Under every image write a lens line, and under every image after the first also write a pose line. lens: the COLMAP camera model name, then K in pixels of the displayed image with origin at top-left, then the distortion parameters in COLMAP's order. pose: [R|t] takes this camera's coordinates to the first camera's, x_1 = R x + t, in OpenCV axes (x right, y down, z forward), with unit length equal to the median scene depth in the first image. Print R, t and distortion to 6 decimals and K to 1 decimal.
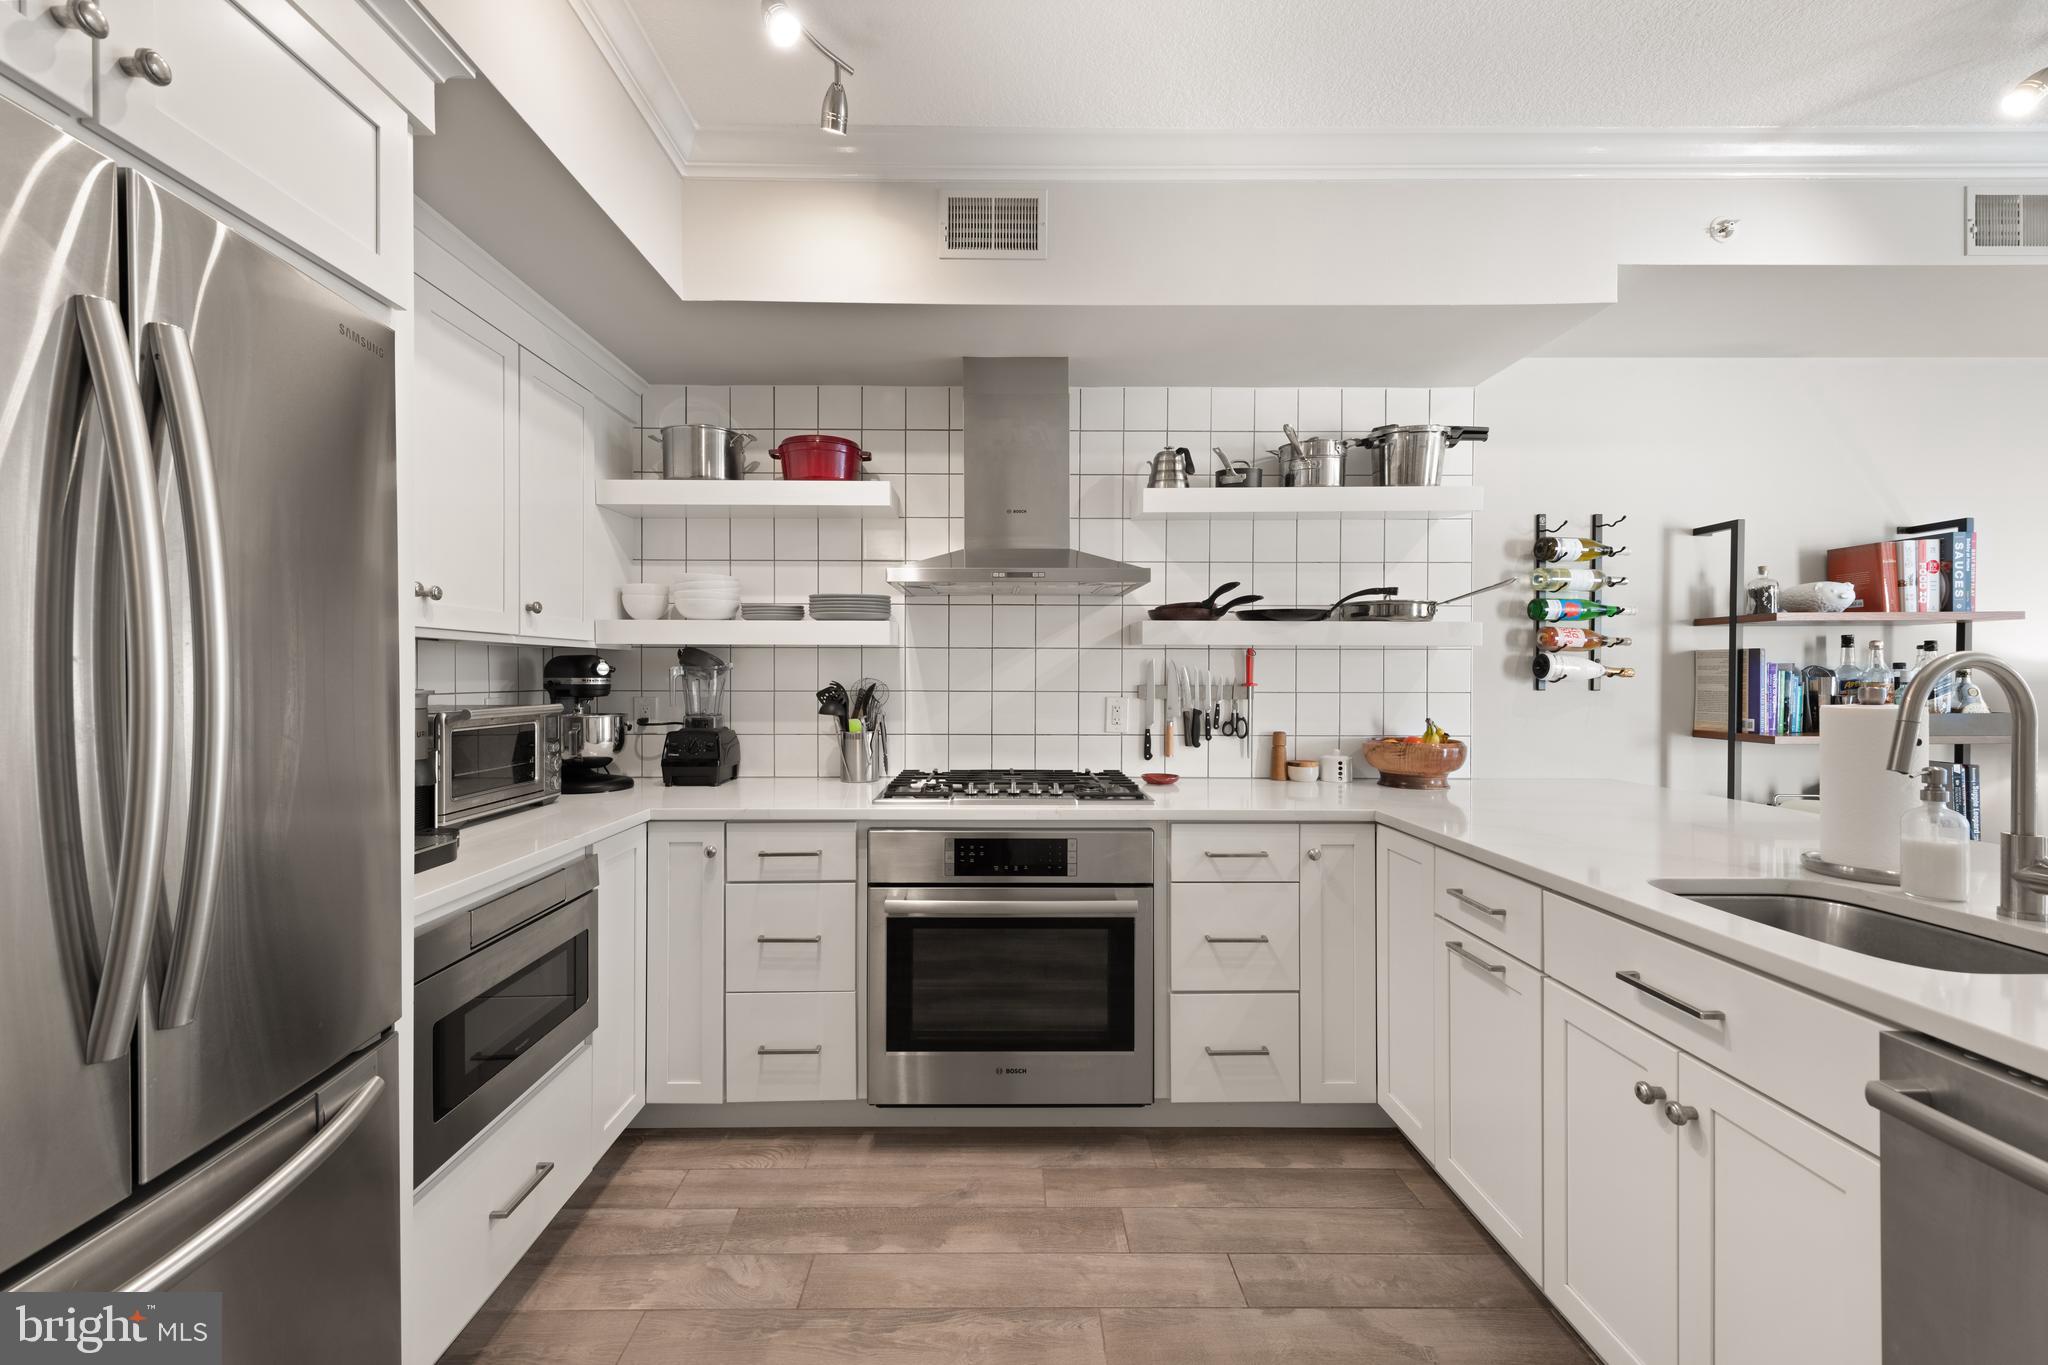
lens RADIAL K [[811.3, 0, 1011.0], [0, 811.3, 669.1], [0, 0, 1]] dist [0.014162, -0.003029]
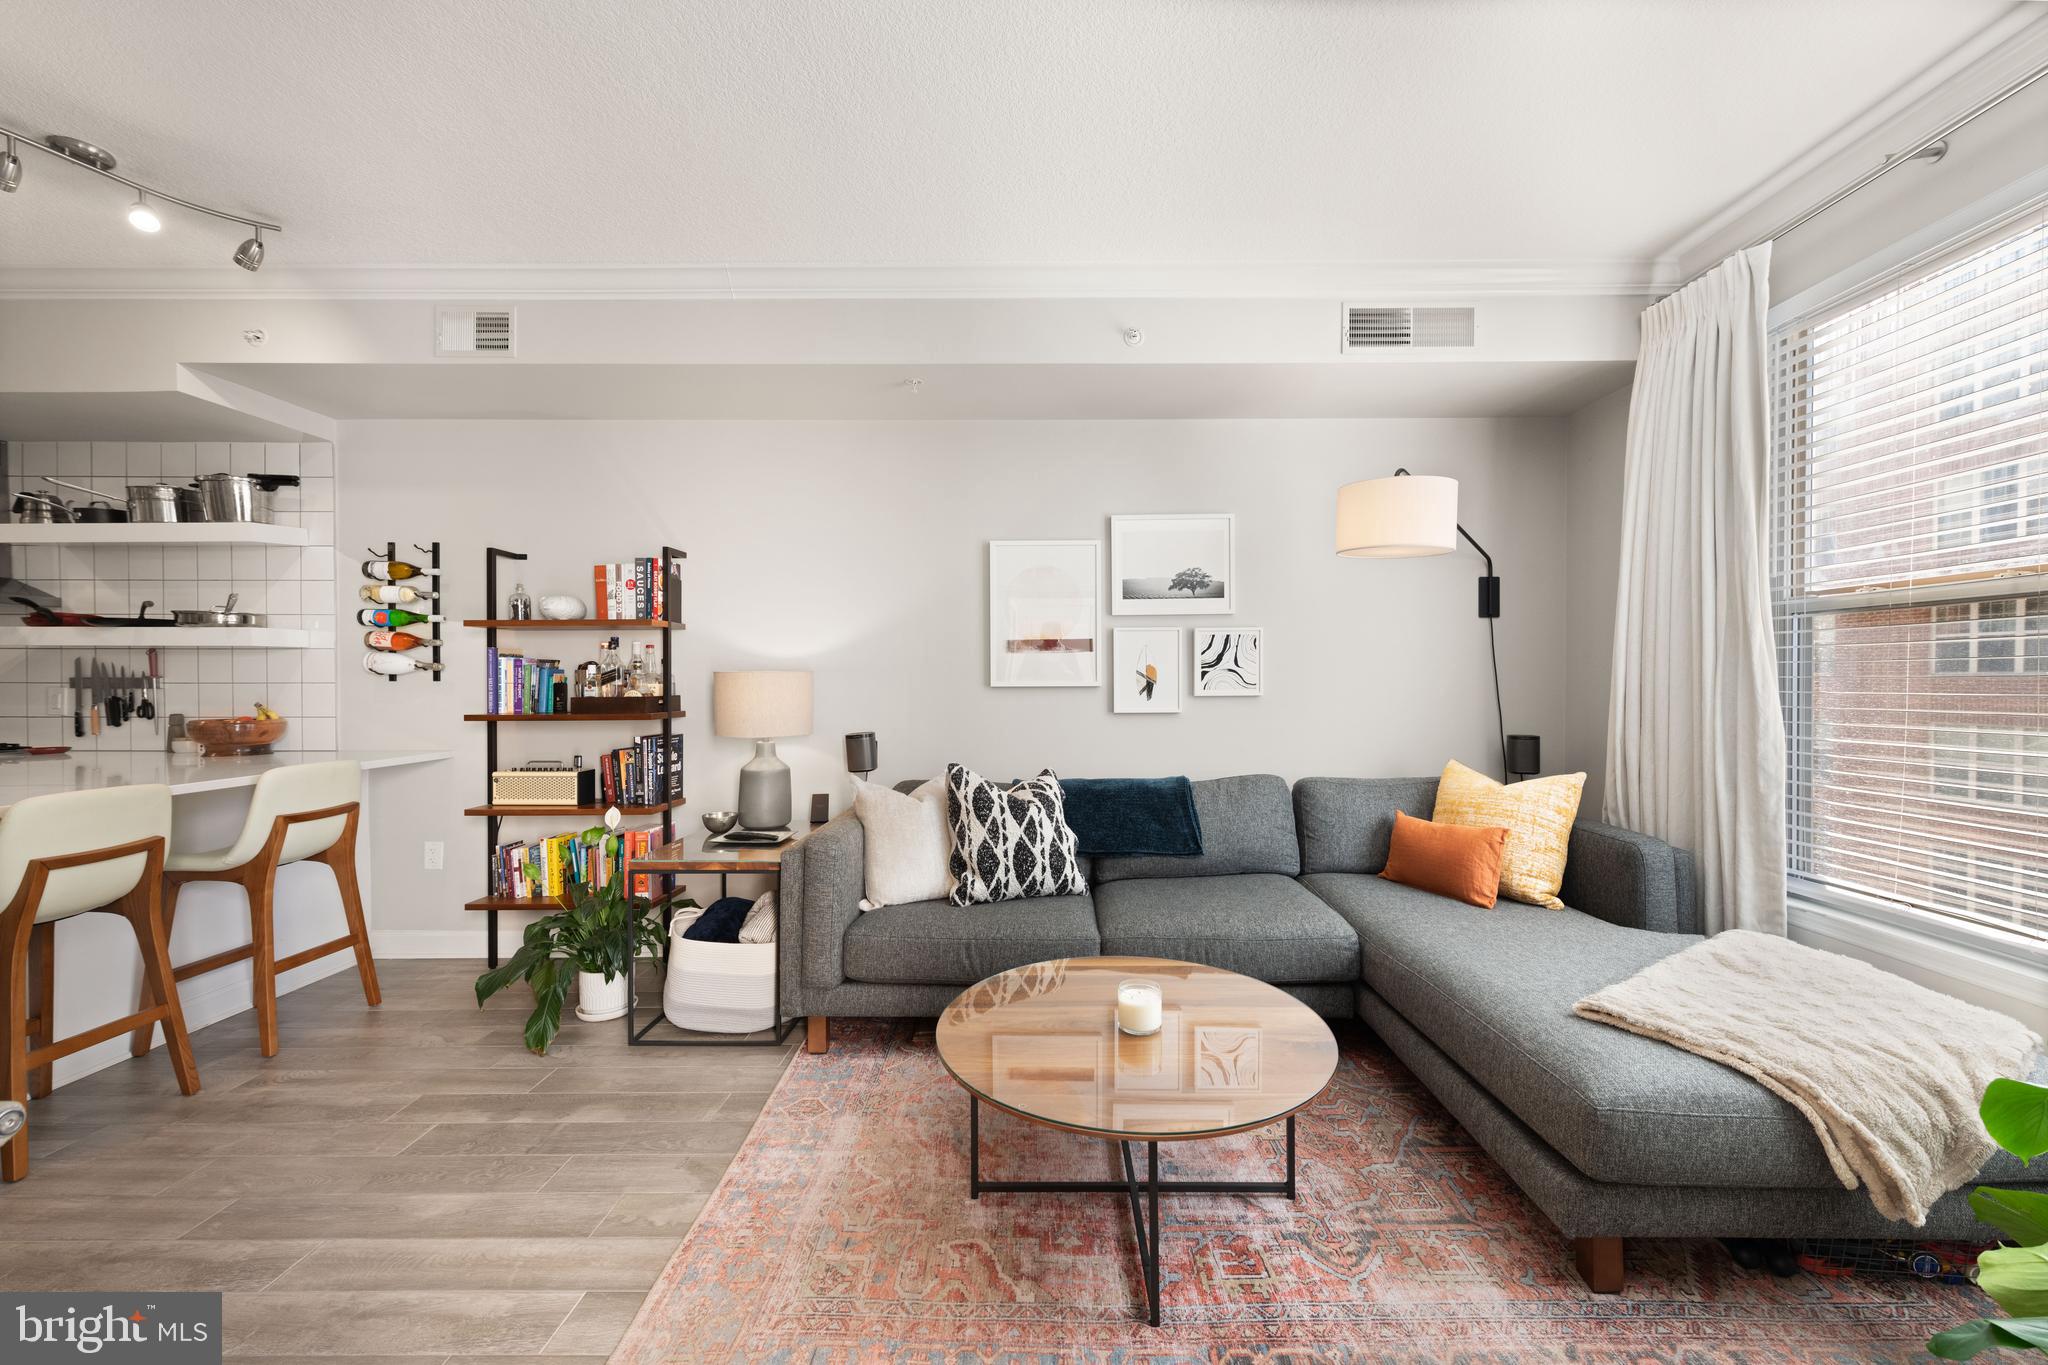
lens RADIAL K [[811.3, 0, 1042.5], [0, 811.3, 686.4], [0, 0, 1]] dist [0.014162, -0.003029]
pose [[0.999906, -0.002305, -0.013533, 1.758475], [0.002516, 0.999875, 0.015627, 0.017743], [0.013495, -0.015660, 0.999786, -0.277109]]
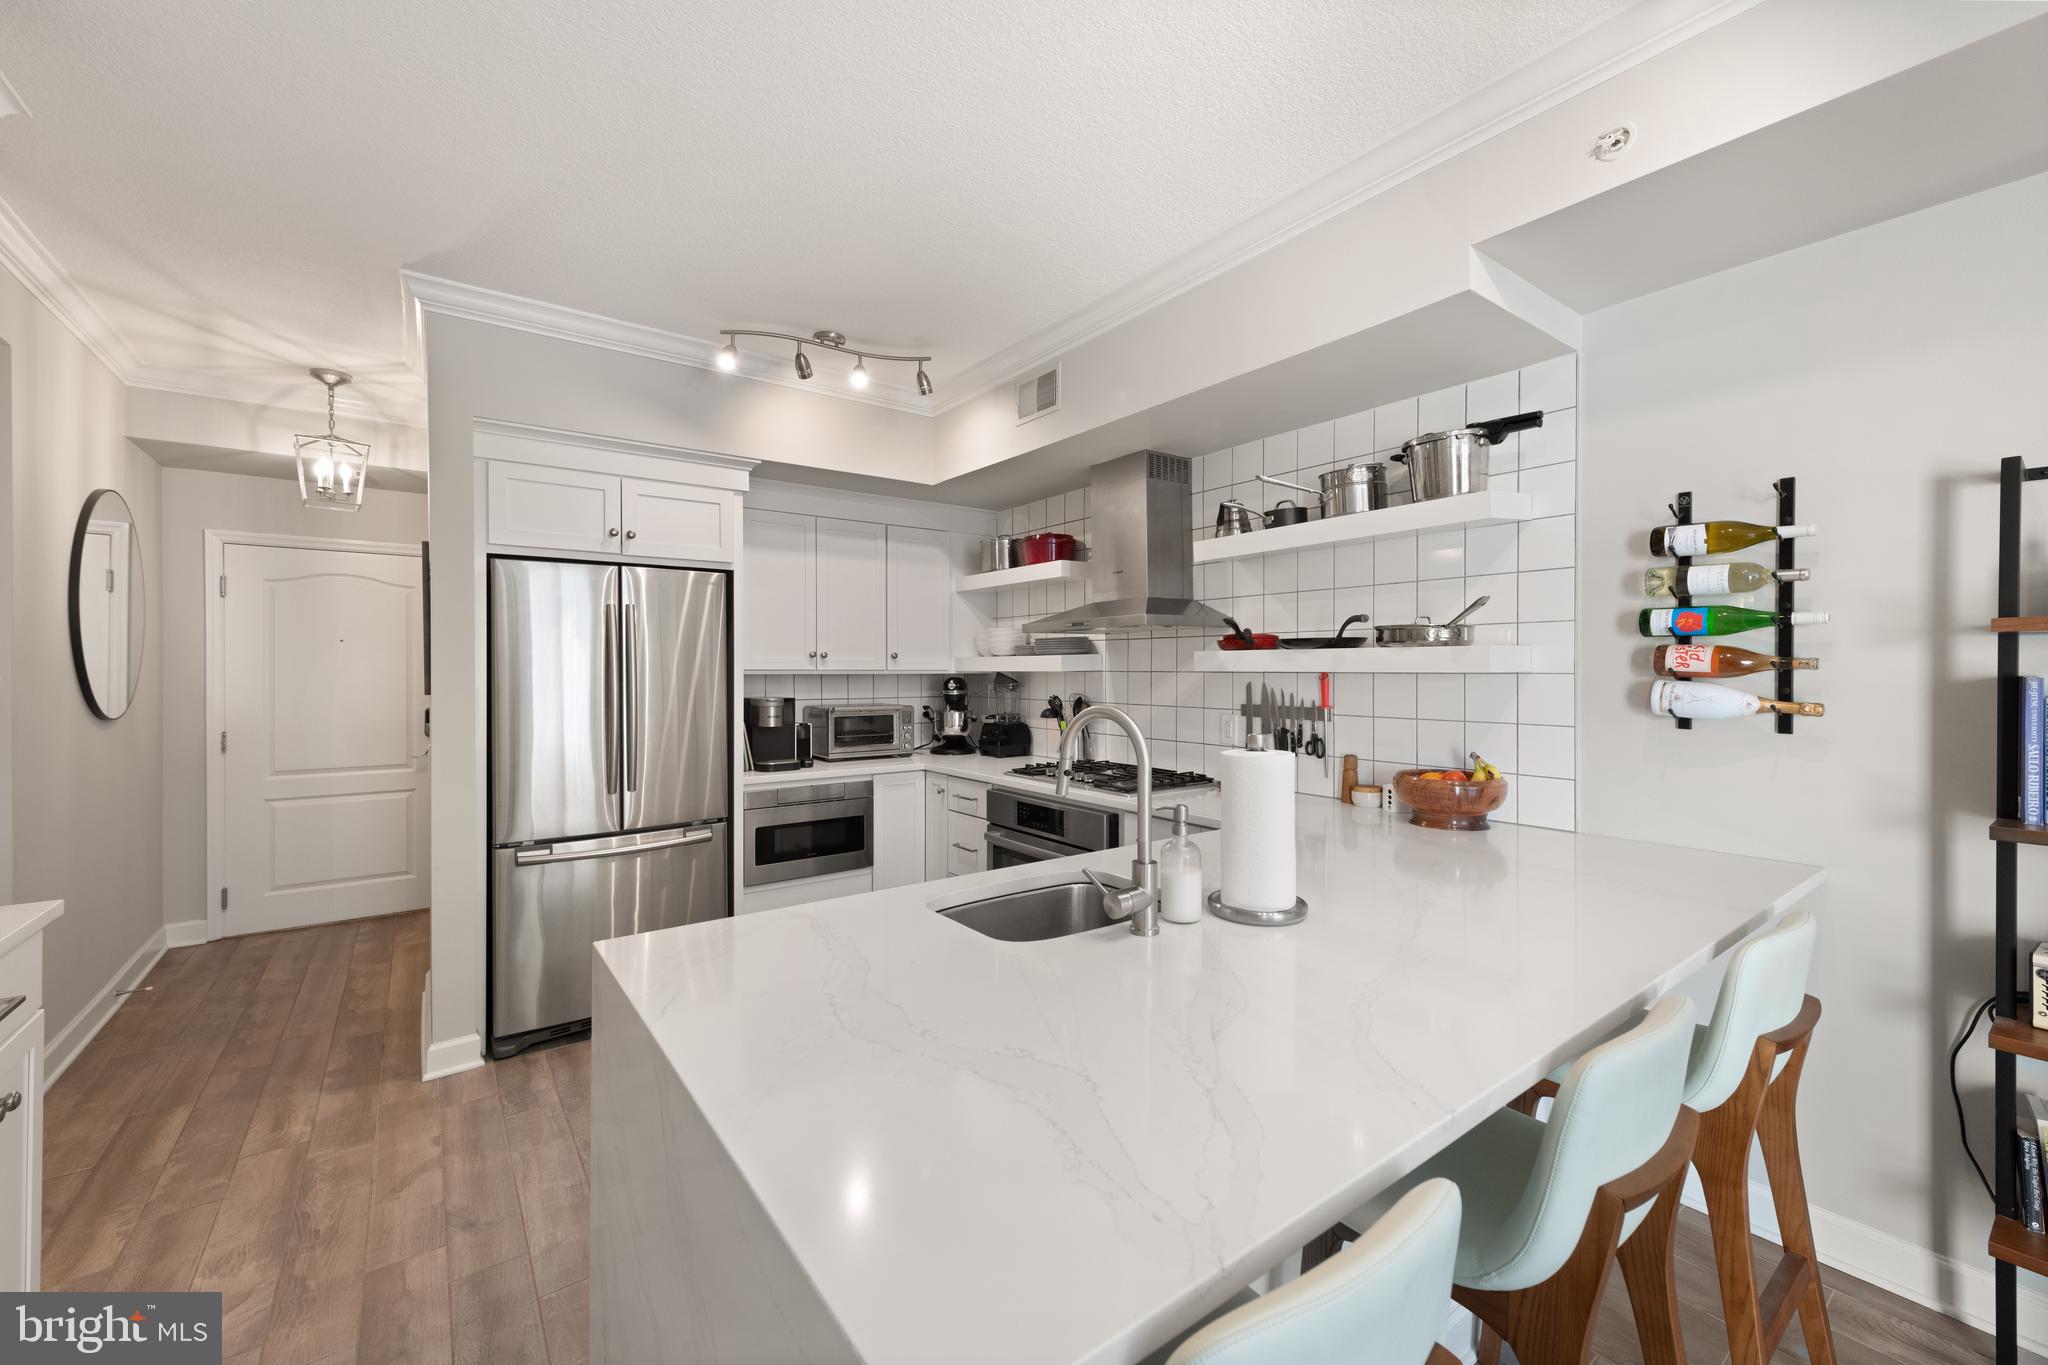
lens RADIAL K [[811.3, 0, 1021.4], [0, 811.3, 673.3], [0, 0, 1]] dist [0.014162, -0.003029]
pose [[0.590325, 0.001179, -0.807165, 0.935515], [0.007702, 0.999945, 0.007094, -0.036273], [0.807129, -0.010405, 0.590284, 0.070940]]
